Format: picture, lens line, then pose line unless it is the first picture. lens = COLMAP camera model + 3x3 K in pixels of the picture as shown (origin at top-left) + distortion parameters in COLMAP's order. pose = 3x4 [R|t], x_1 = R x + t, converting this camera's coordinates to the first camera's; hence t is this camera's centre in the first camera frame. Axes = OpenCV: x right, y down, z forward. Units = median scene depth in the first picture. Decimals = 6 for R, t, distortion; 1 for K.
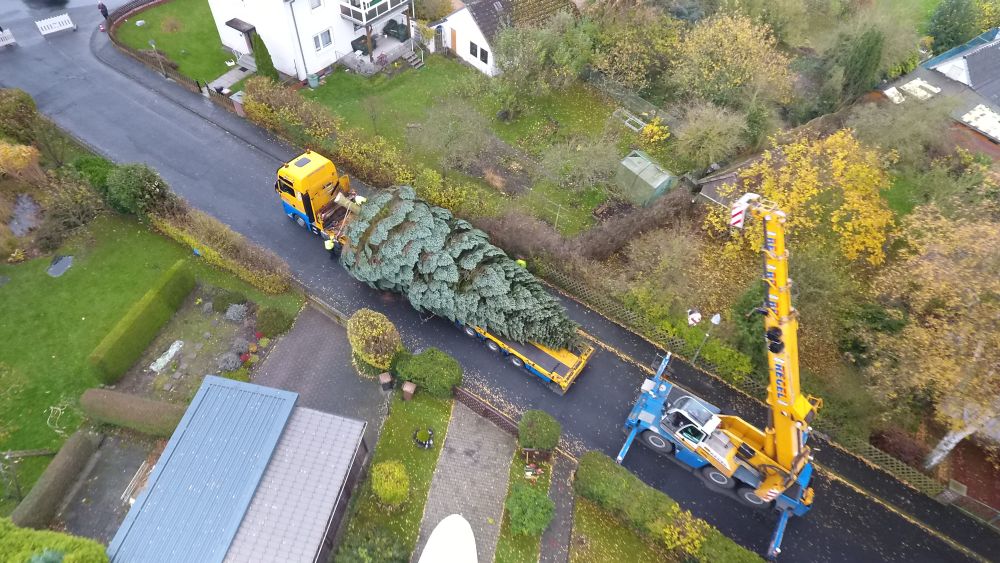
lens RADIAL K [[582.5, 0, 494.4], [0, 582.5, 278.5], [0, 0, 1]] dist [-0.000425, -0.001478]
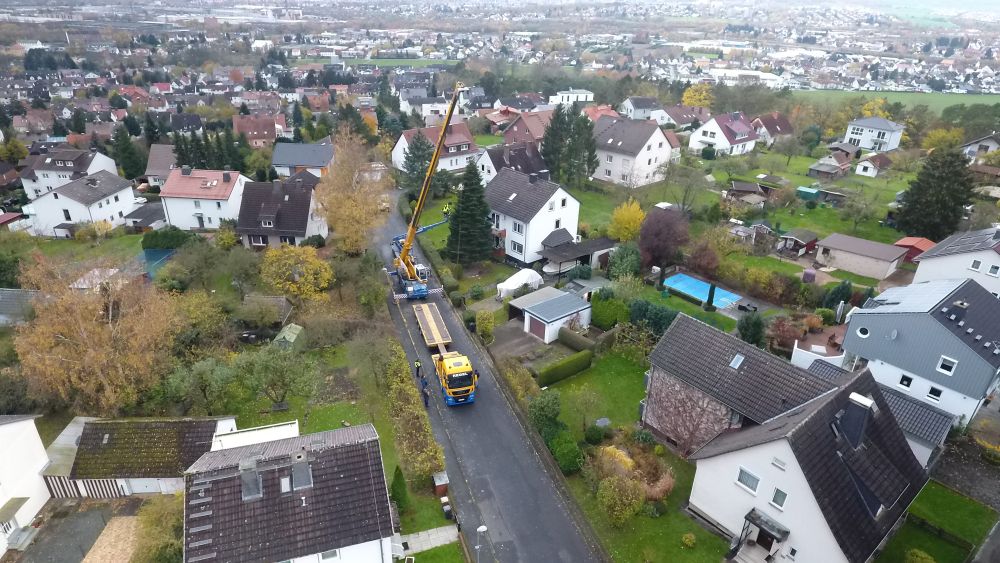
lens RADIAL K [[585.5, 0, 497.2], [0, 585.5, 281.8], [0, 0, 1]] dist [-0.002955, 0.000757]
pose [[-0.791801, -0.314421, 0.523631, -1.357859], [0.430247, 0.321376, 0.843567, -1.819185], [-0.433518, 0.893228, -0.119187, 1.058831]]
